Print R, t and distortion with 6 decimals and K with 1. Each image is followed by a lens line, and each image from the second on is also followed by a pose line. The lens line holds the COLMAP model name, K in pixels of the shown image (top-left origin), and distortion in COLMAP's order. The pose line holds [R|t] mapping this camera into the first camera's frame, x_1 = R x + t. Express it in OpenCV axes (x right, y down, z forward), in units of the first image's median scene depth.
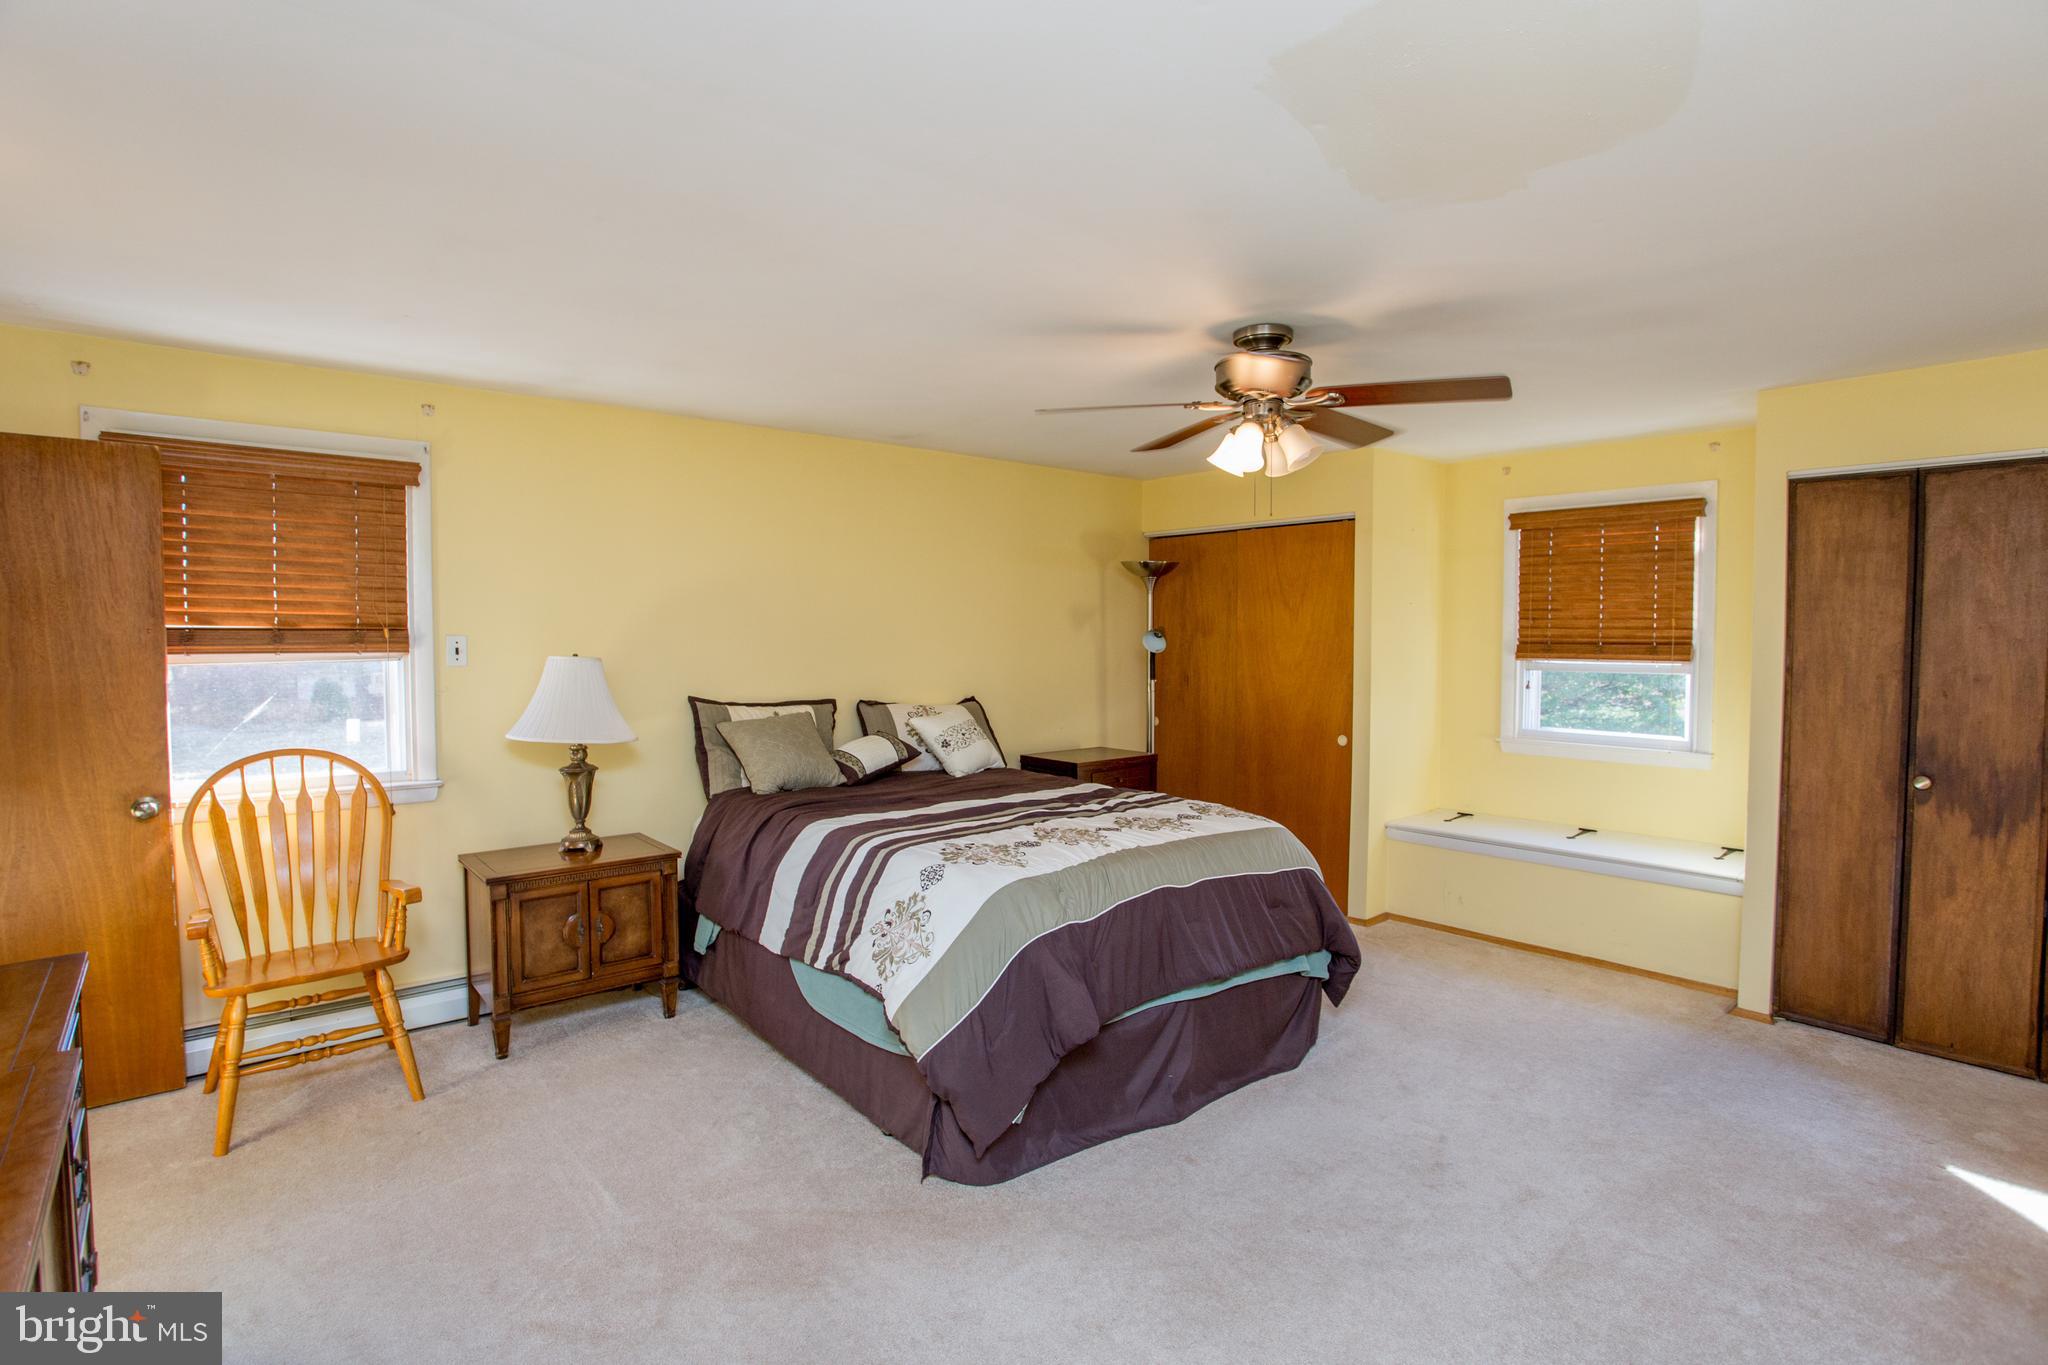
lens RADIAL K [[994.6, 0, 1012.1], [0, 994.6, 673.6], [0, 0, 1]] dist [-0.074779, 0.032737]
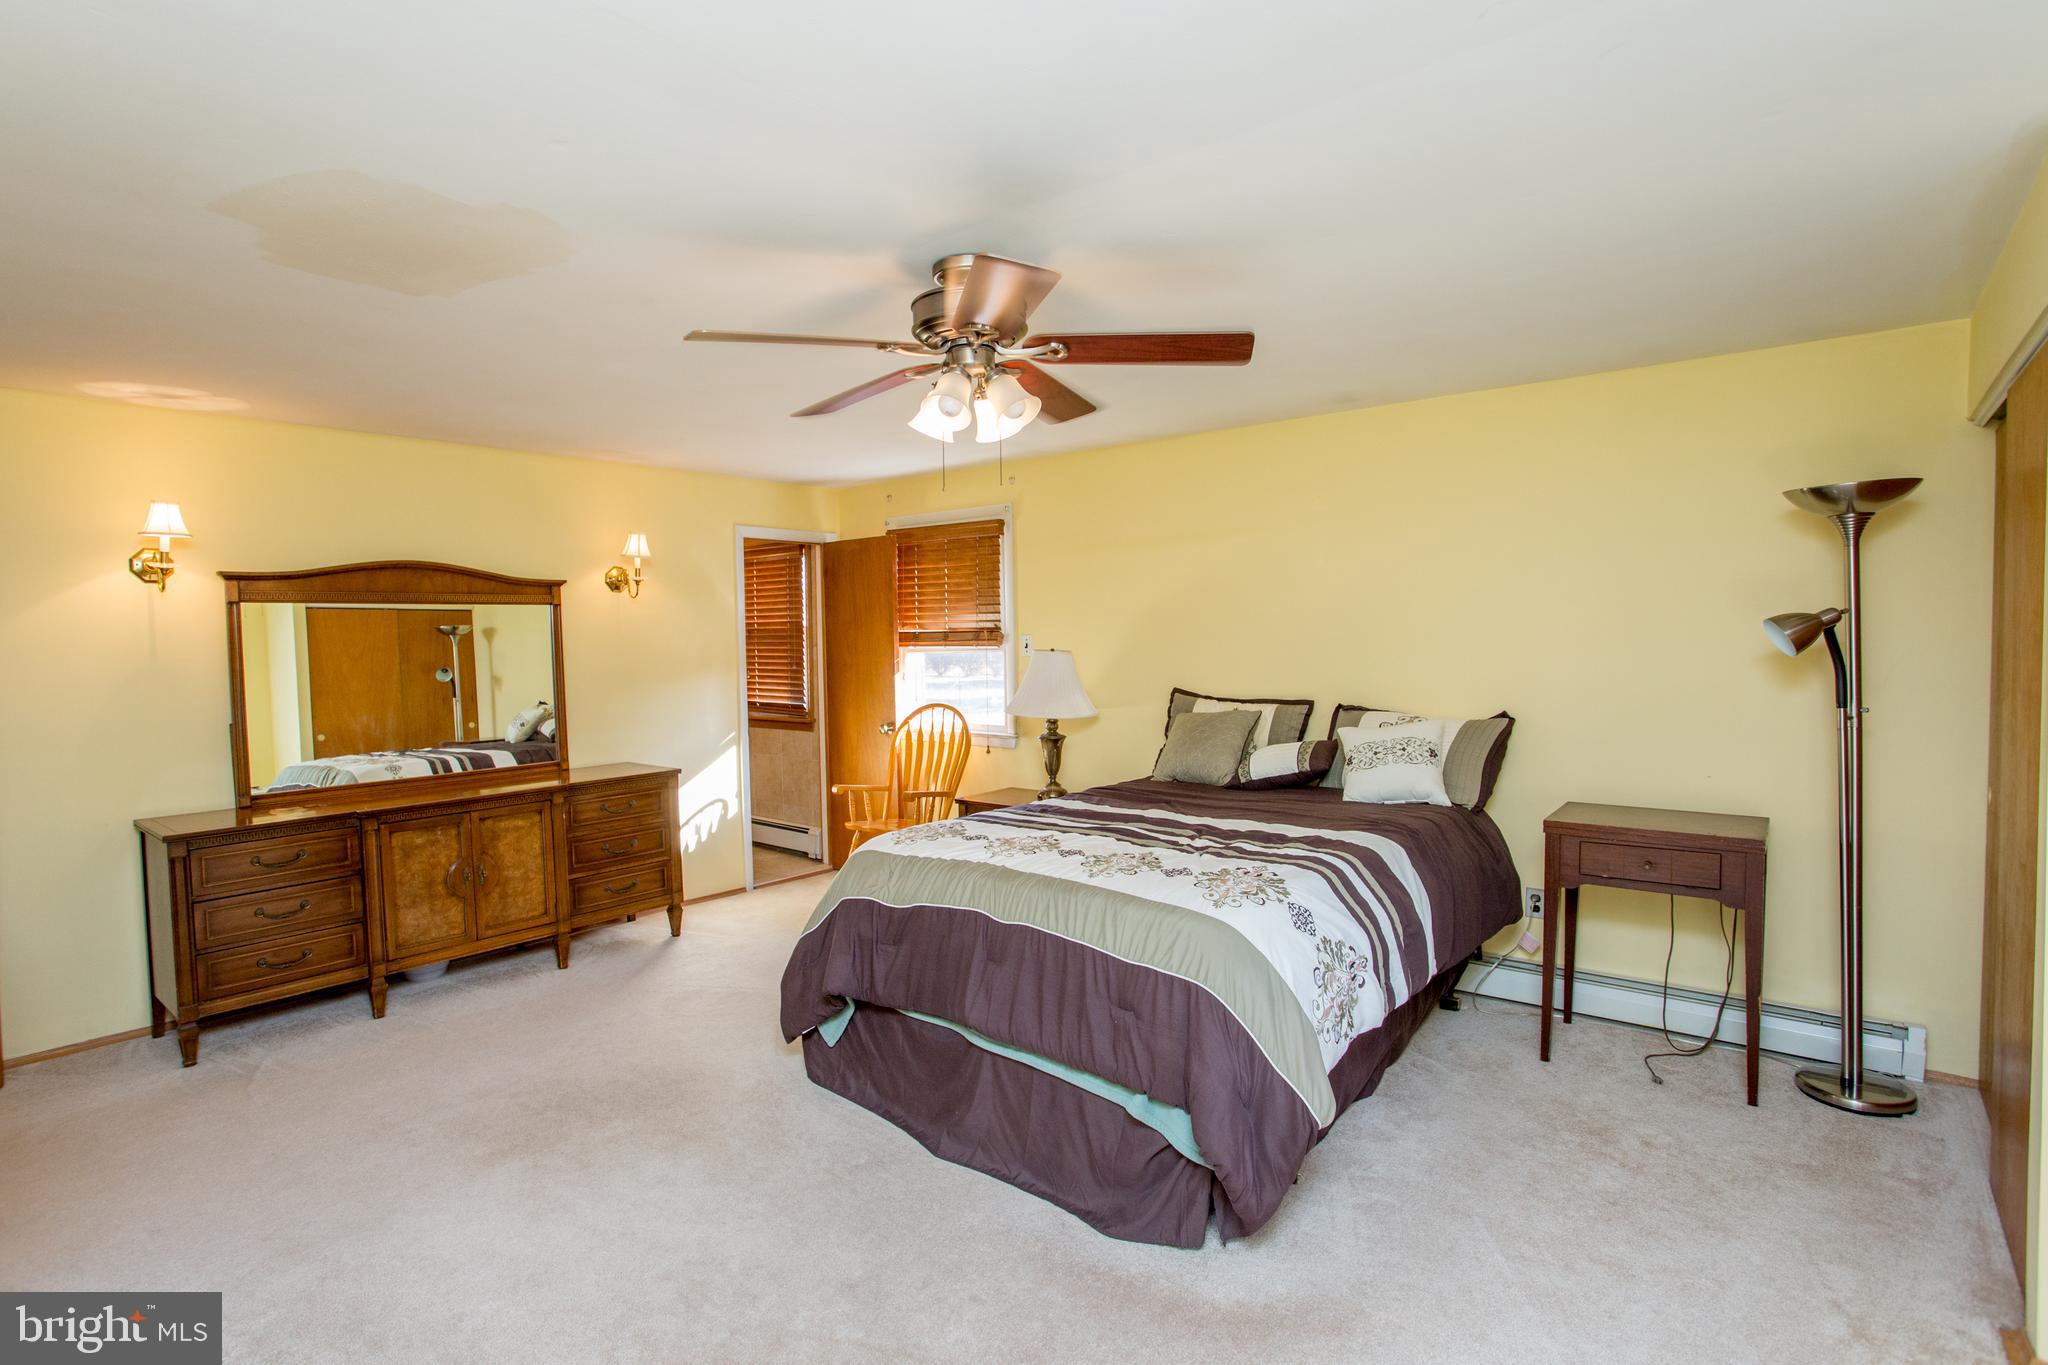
lens RADIAL K [[994.6, 0, 1012.1], [0, 994.6, 673.6], [0, 0, 1]] dist [-0.074779, 0.032737]
pose [[0.204700, 0.032525, -0.978284, 0.902150], [-0.024399, 0.999307, 0.028118, -0.024621], [0.978521, 0.018114, 0.205352, 0.727051]]
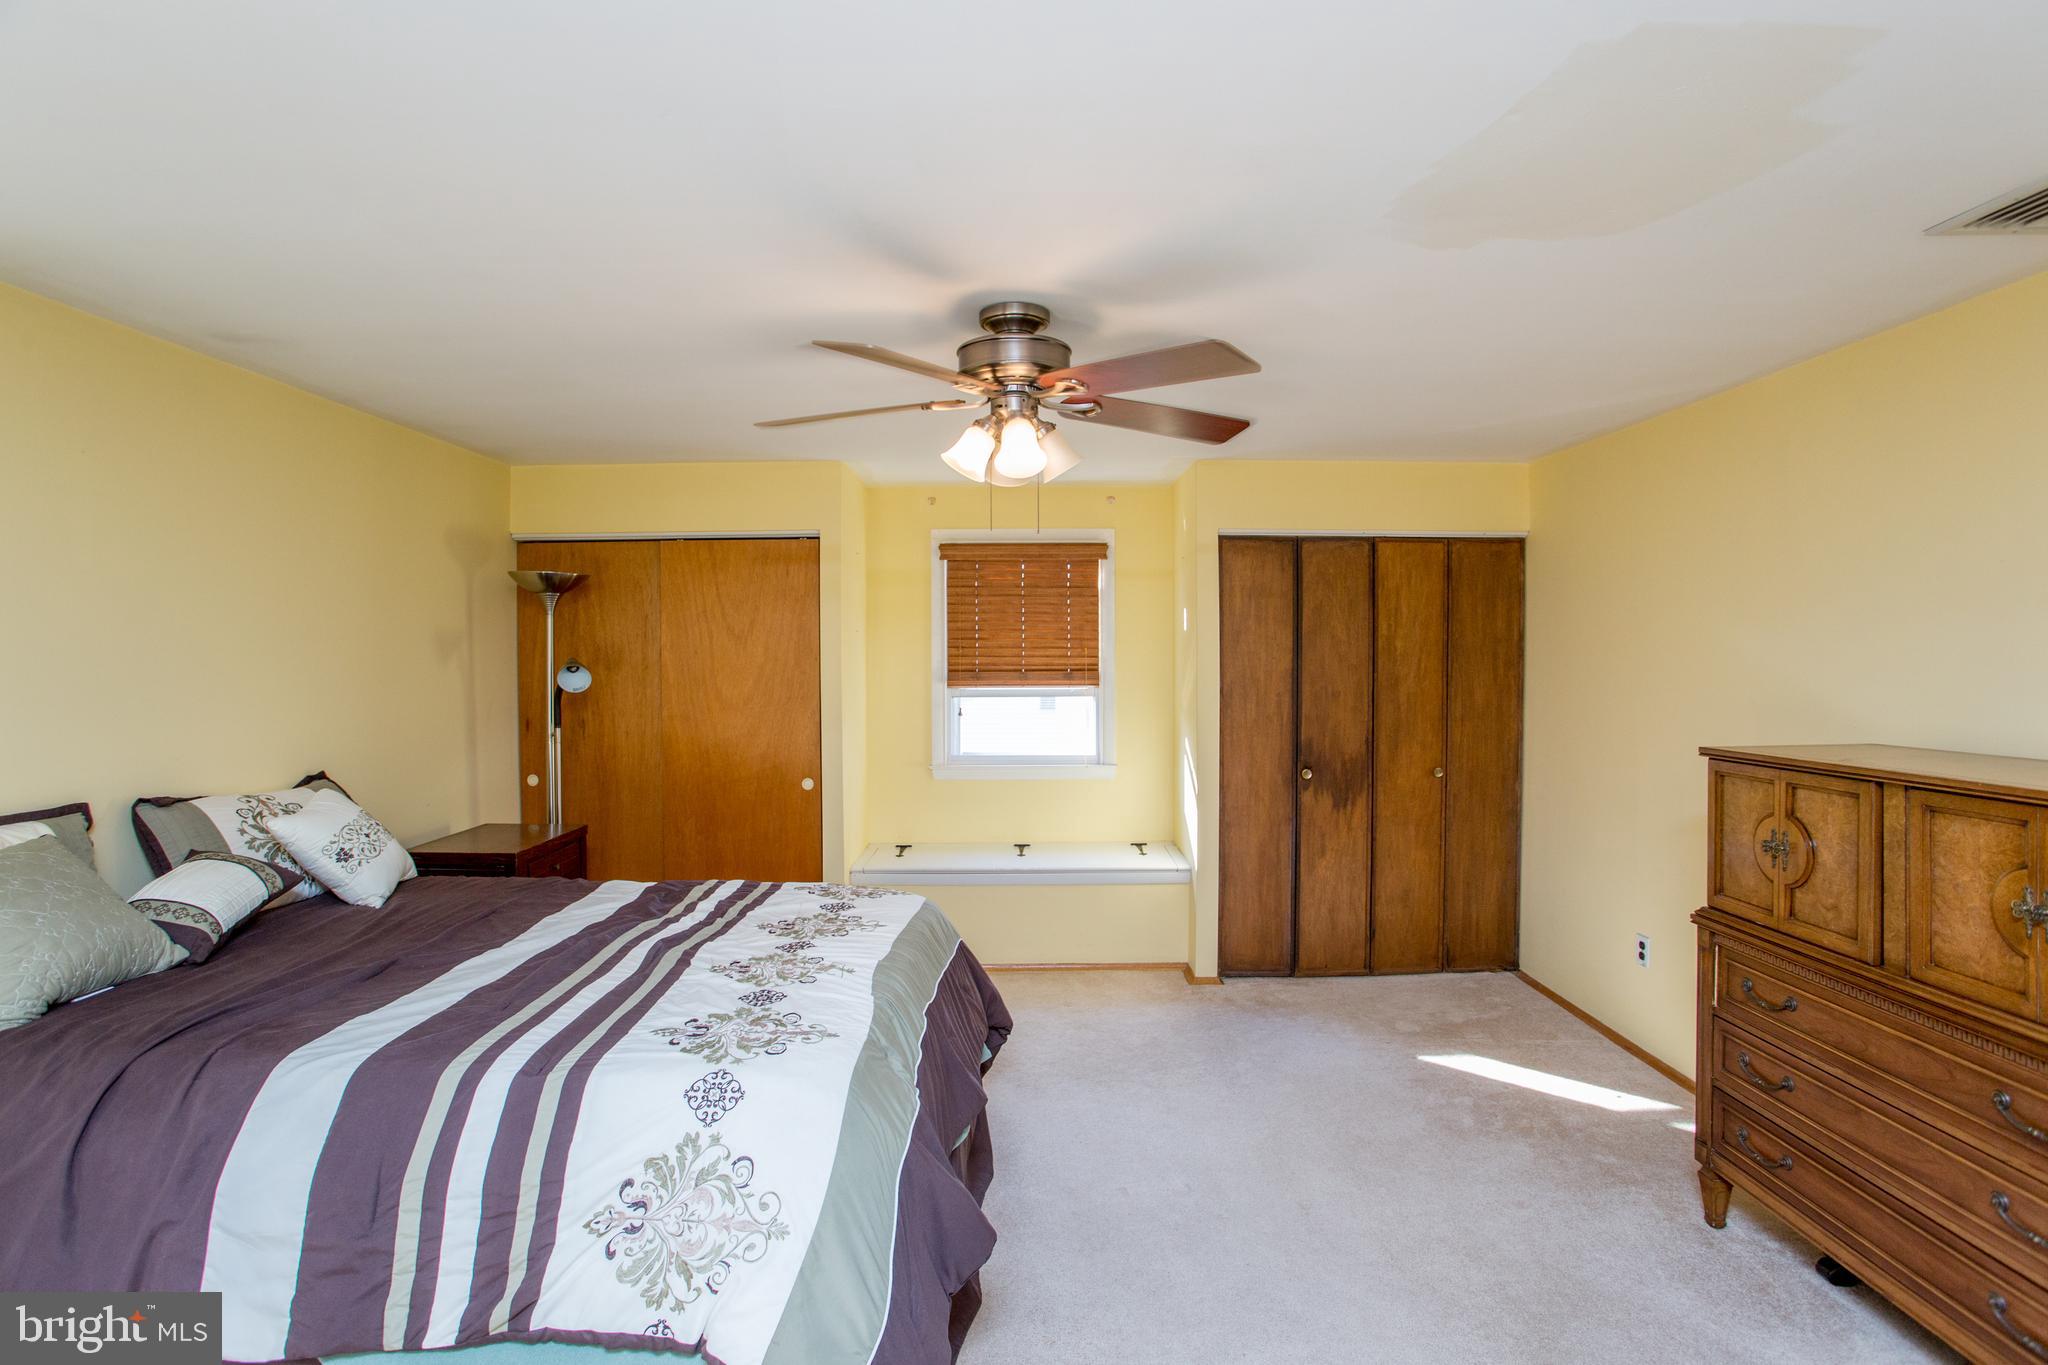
lens RADIAL K [[998.1, 0, 989.2], [0, 998.1, 679.7], [0, 0, 1]] dist [-0.073043, 0.029292]
pose [[0.645516, -0.023855, 0.763374, -0.345920], [0.035552, 0.999367, 0.001167, -0.030968], [-0.762919, 0.026386, 0.645956, 0.413452]]
